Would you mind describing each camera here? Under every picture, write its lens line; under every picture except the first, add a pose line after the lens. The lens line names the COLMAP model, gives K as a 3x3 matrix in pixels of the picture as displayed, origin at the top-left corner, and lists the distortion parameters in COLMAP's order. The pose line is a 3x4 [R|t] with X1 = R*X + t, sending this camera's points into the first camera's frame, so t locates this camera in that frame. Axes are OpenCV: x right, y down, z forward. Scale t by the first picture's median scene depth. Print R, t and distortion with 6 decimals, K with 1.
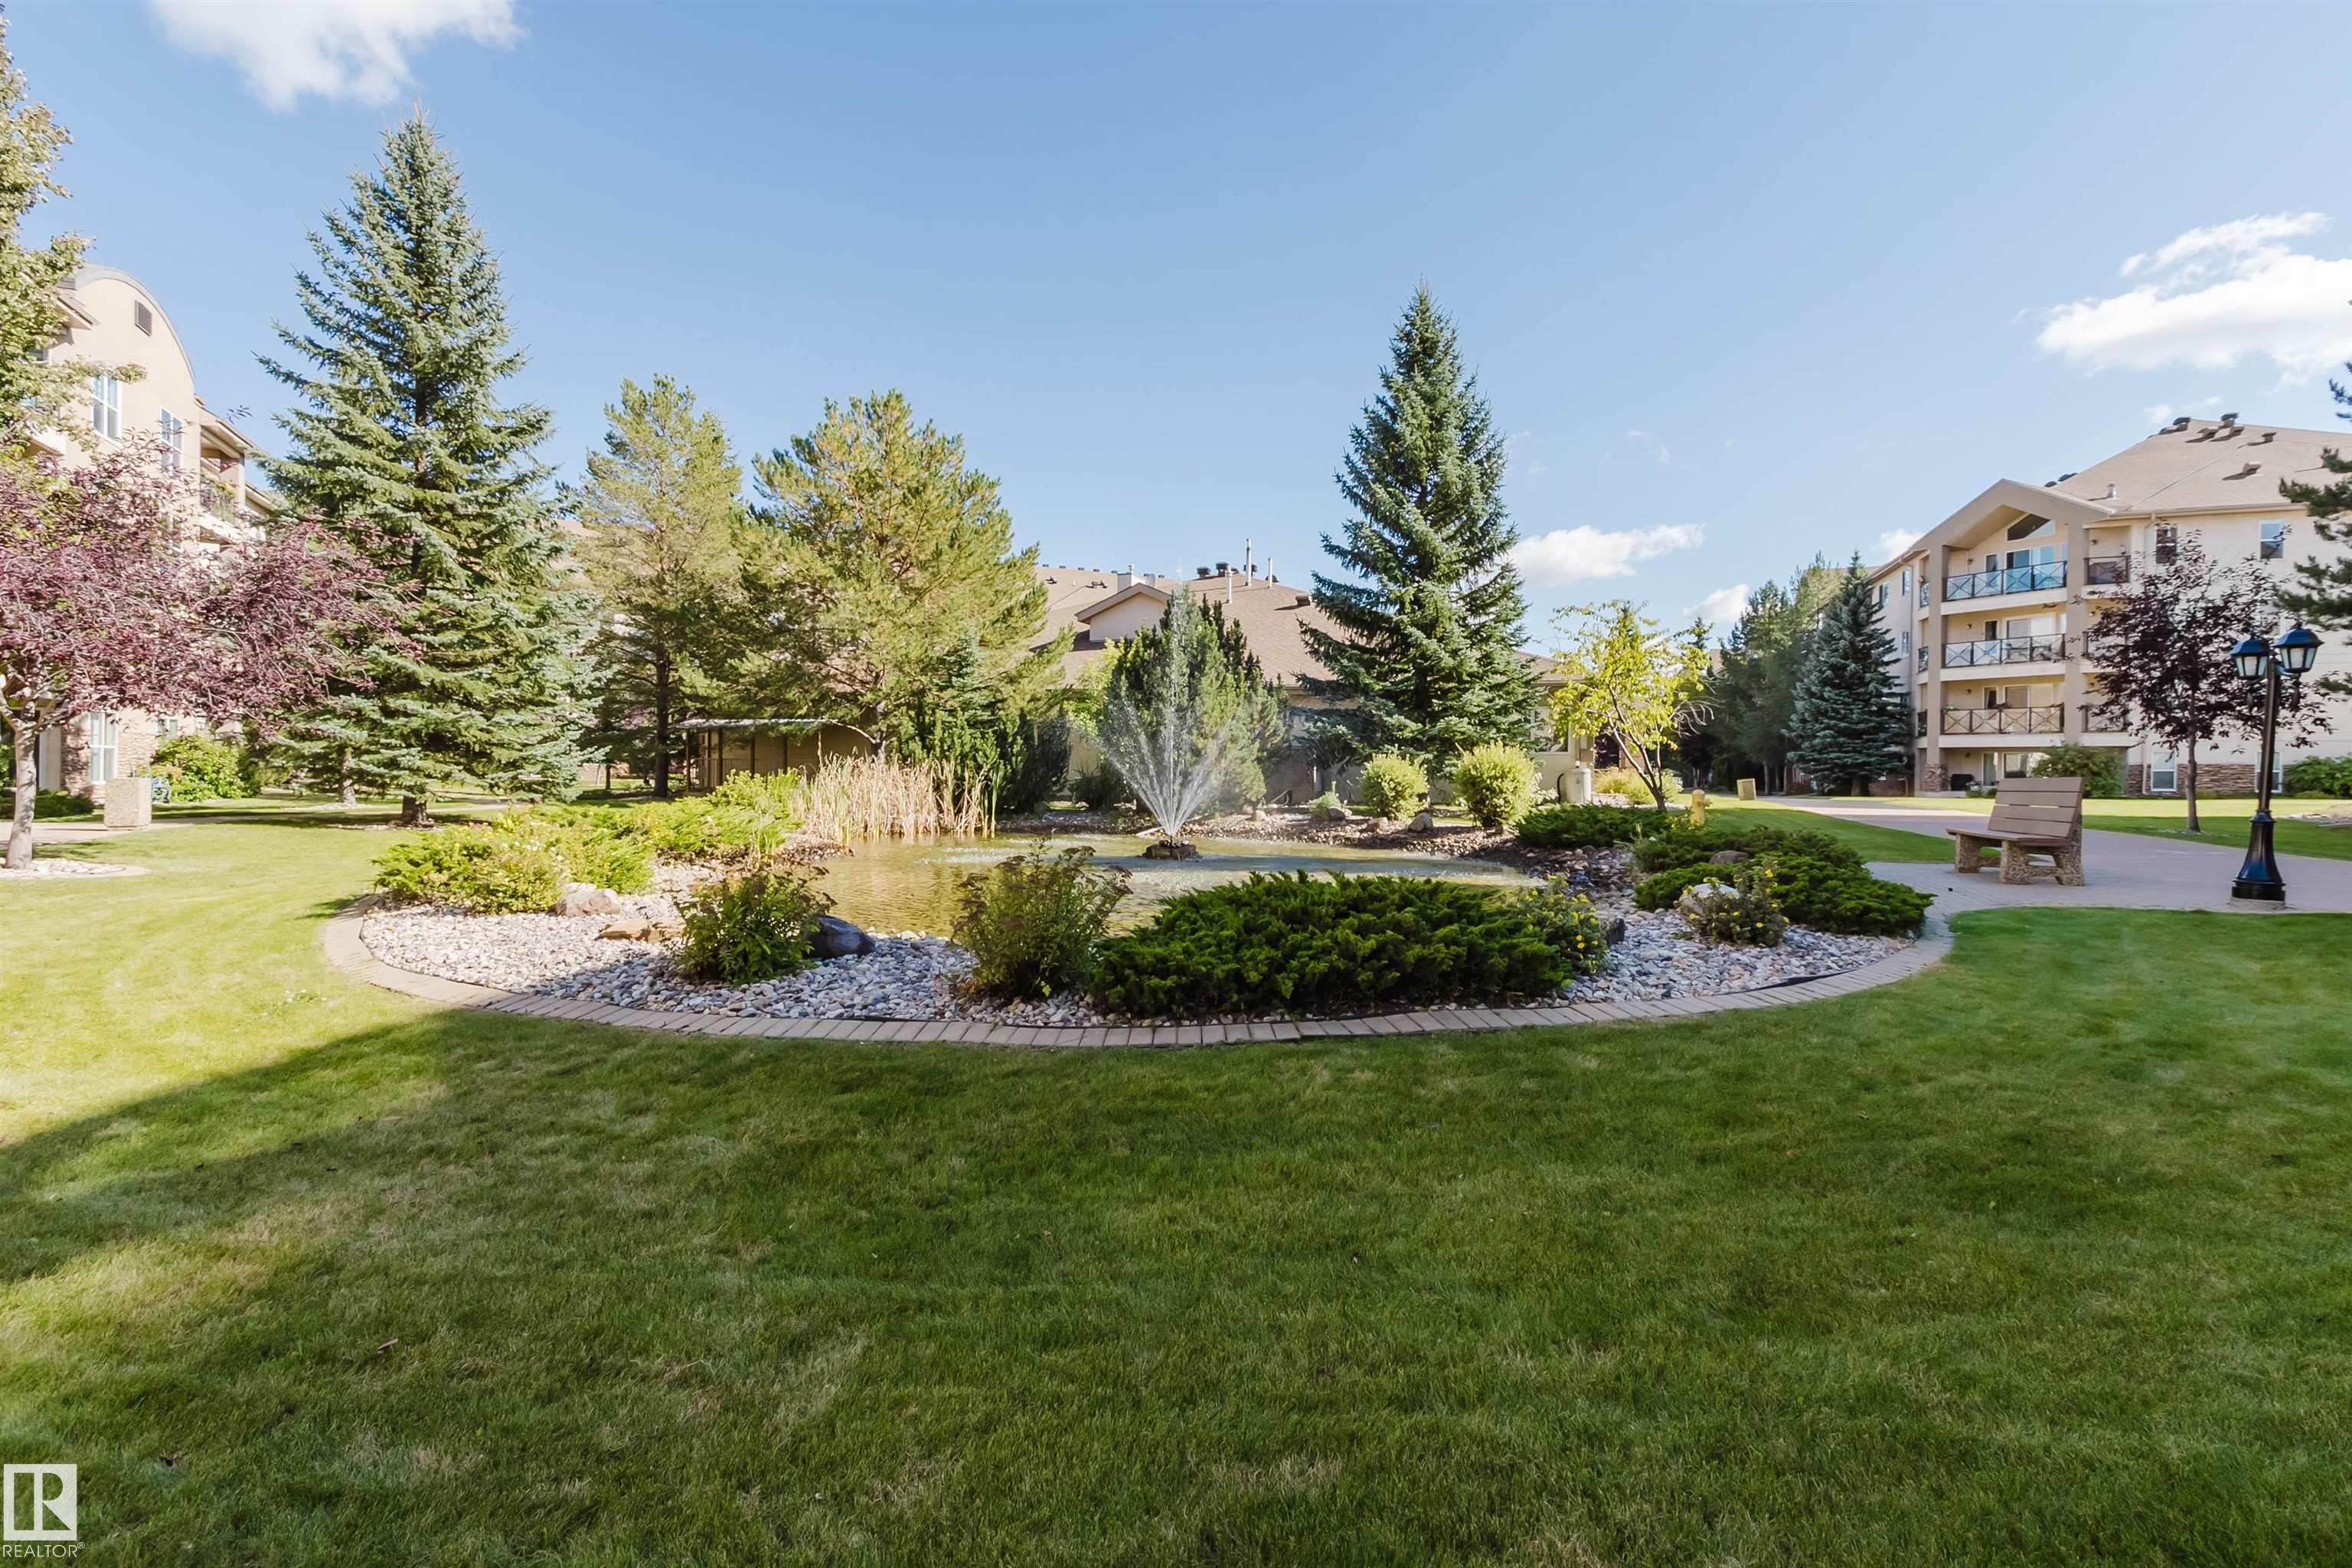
lens RADIAL K [[1067.4, 0, 1178.9], [0, 1067.4, 777.0], [0, 0, 1]] dist [0.002820, -0.000294]
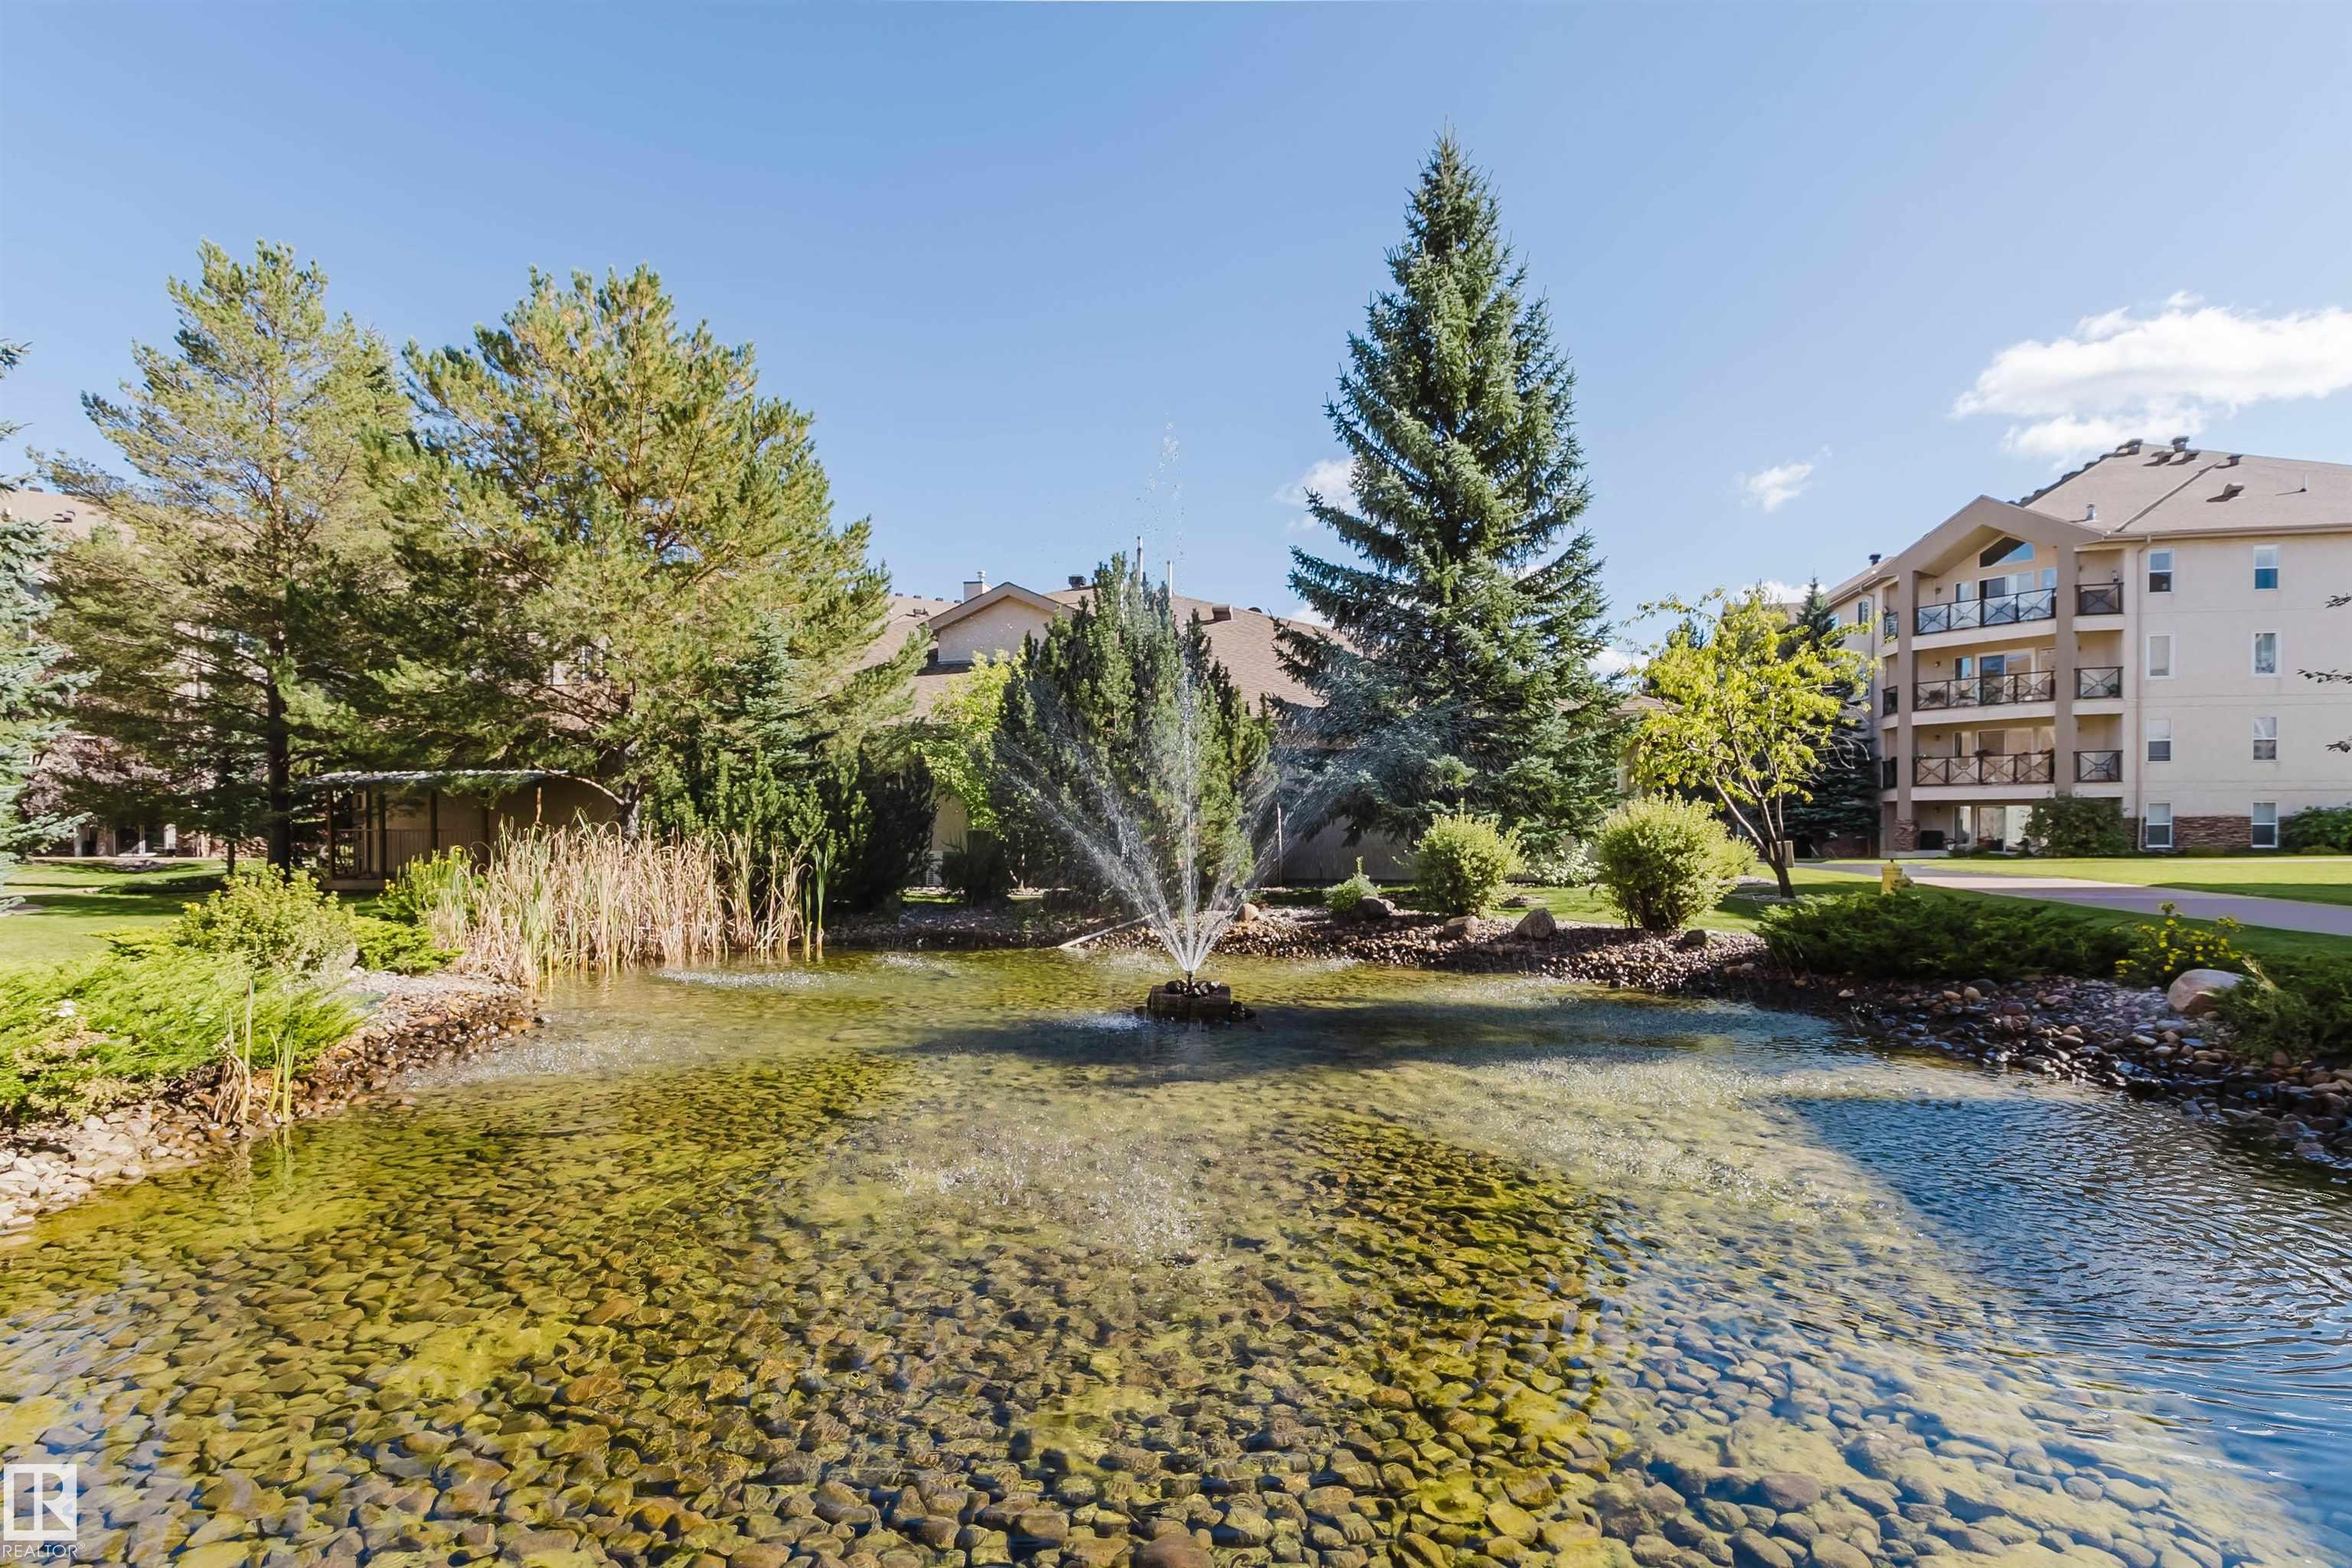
lens RADIAL K [[1168.5, 0, 1178.5], [0, 1168.5, 846.0], [0, 0, 1]] dist [0.005125, -0.000062]
pose [[0.988805, -0.013408, 0.148607, -0.062122], [0.012730, 0.999904, 0.005513, -0.006709], [-0.148667, -0.003559, 0.988881, 0.274482]]
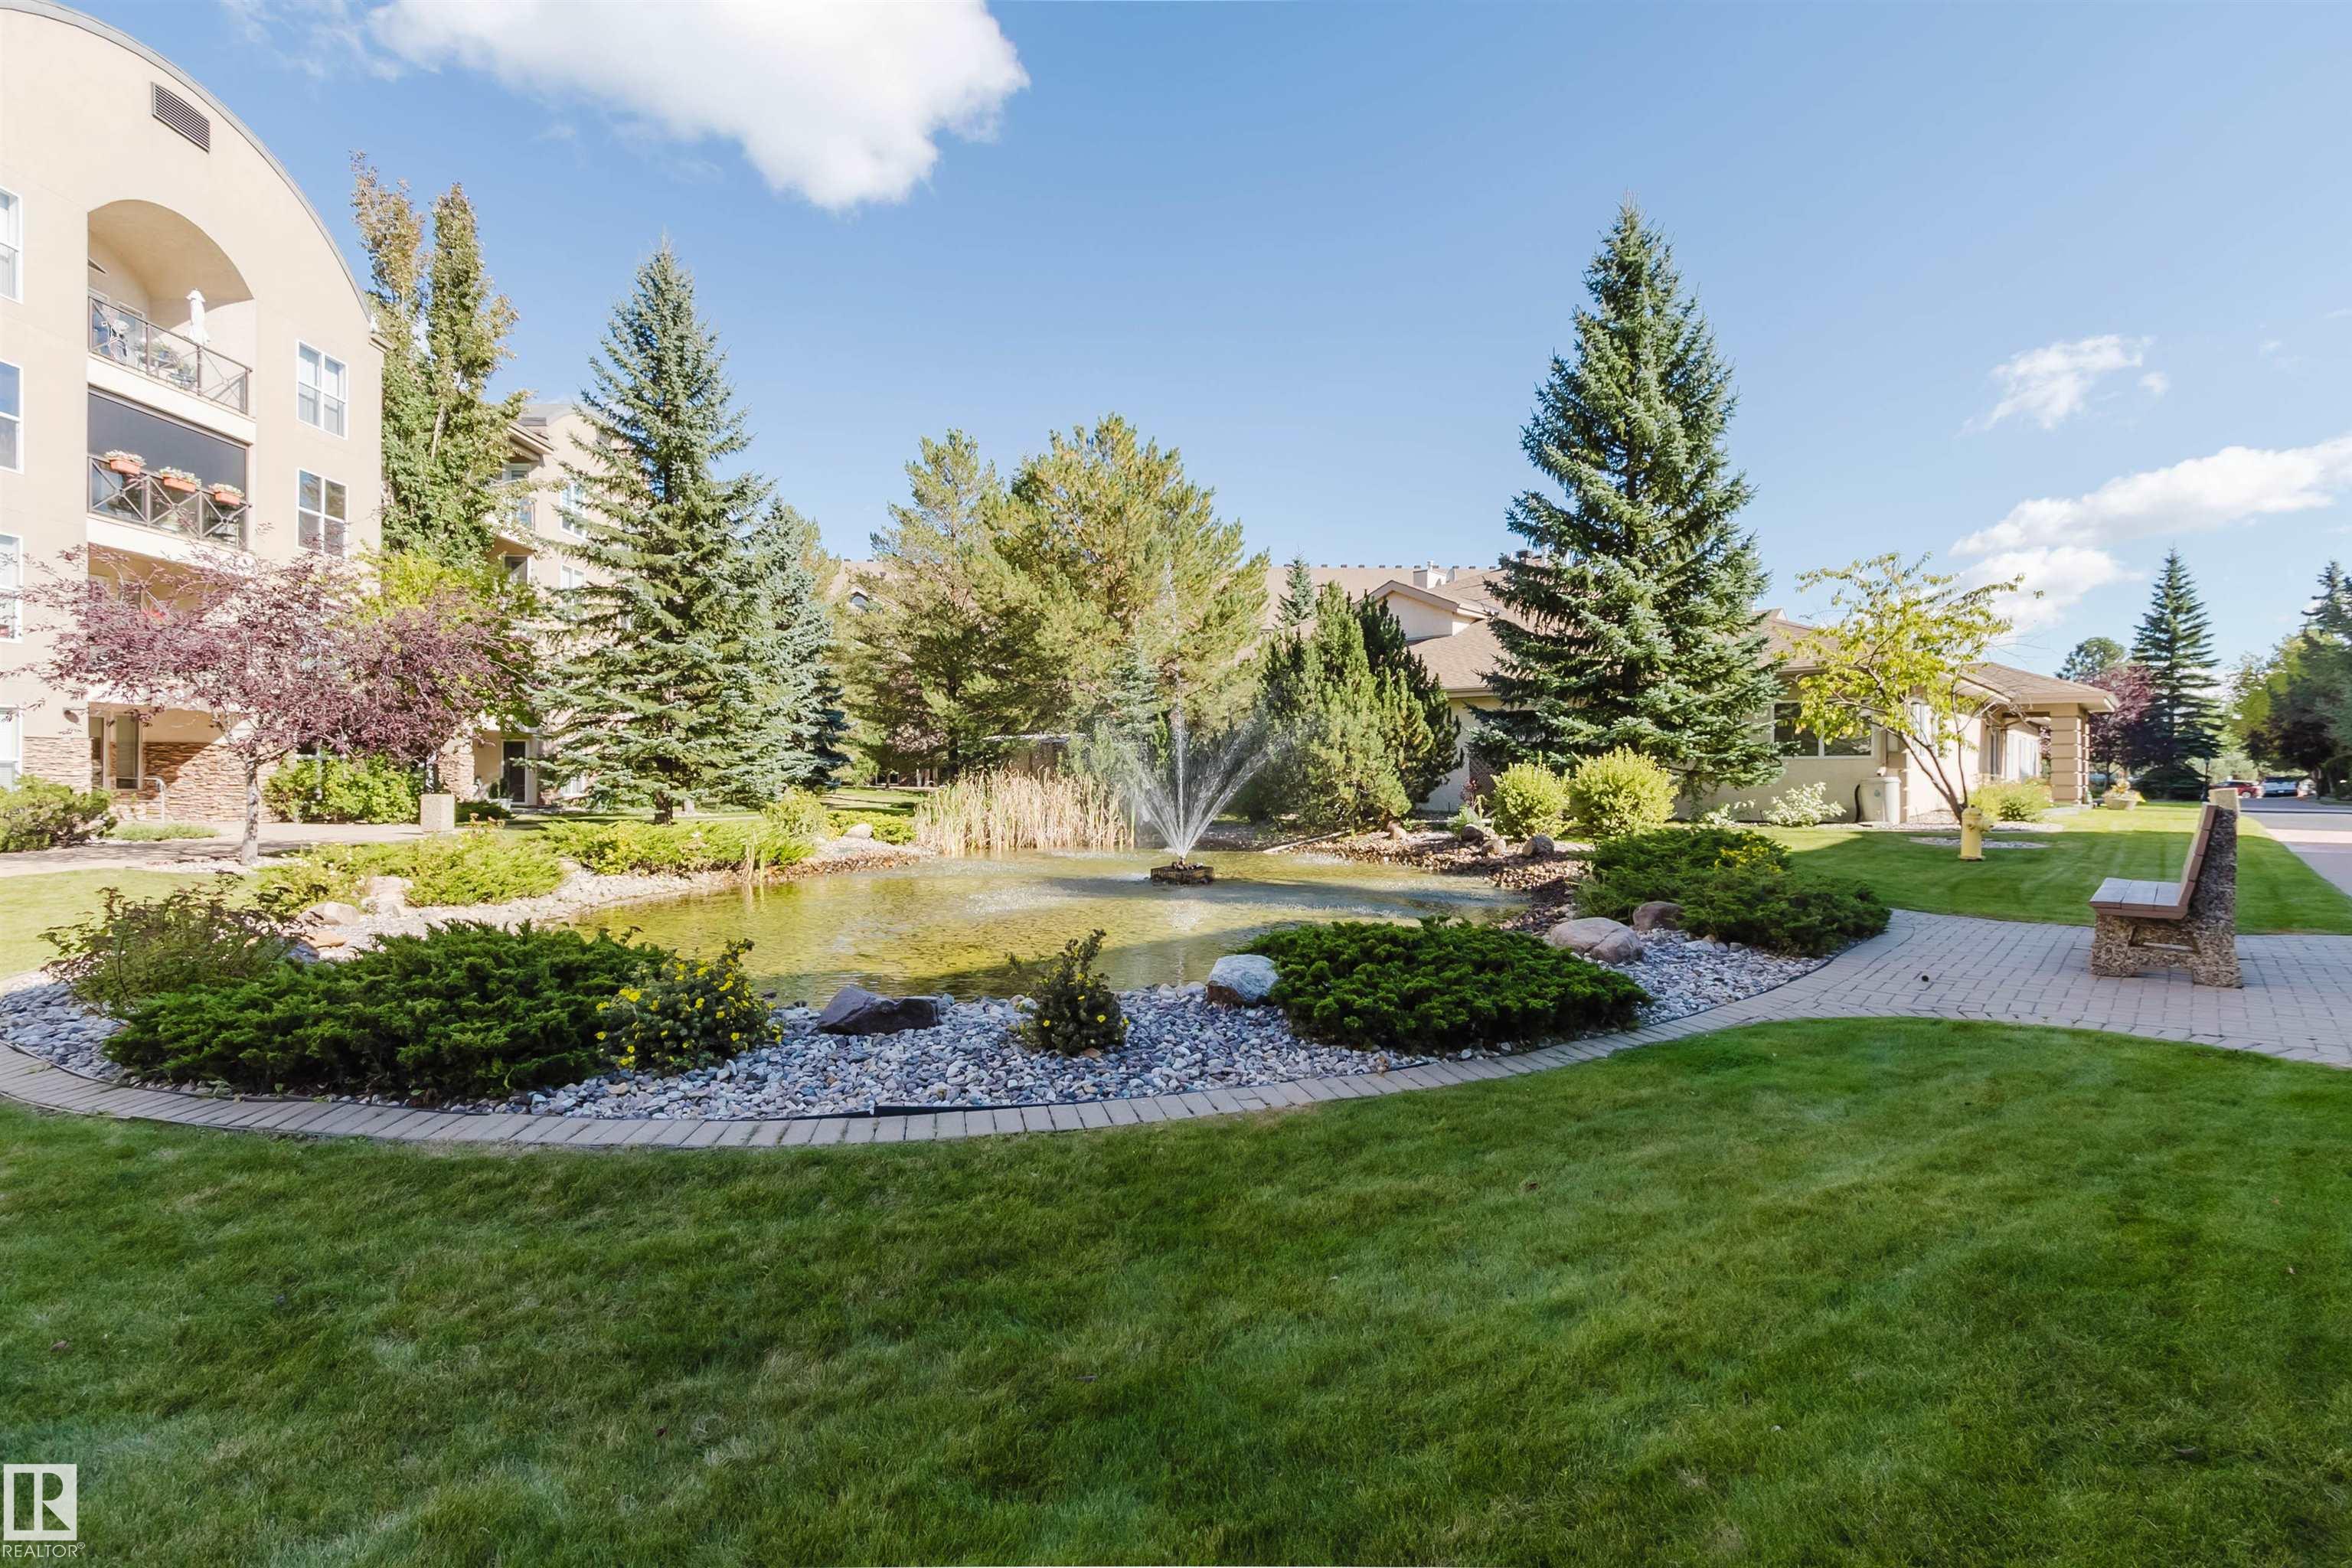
lens RADIAL K [[1067.4, 0, 1178.9], [0, 1067.4, 777.0], [0, 0, 1]] dist [0.002820, -0.000294]
pose [[0.918779, -0.006495, -0.394720, 0.230577], [0.003965, 0.999966, -0.007223, -0.004798], [0.394753, 0.005071, 0.918773, 0.093324]]
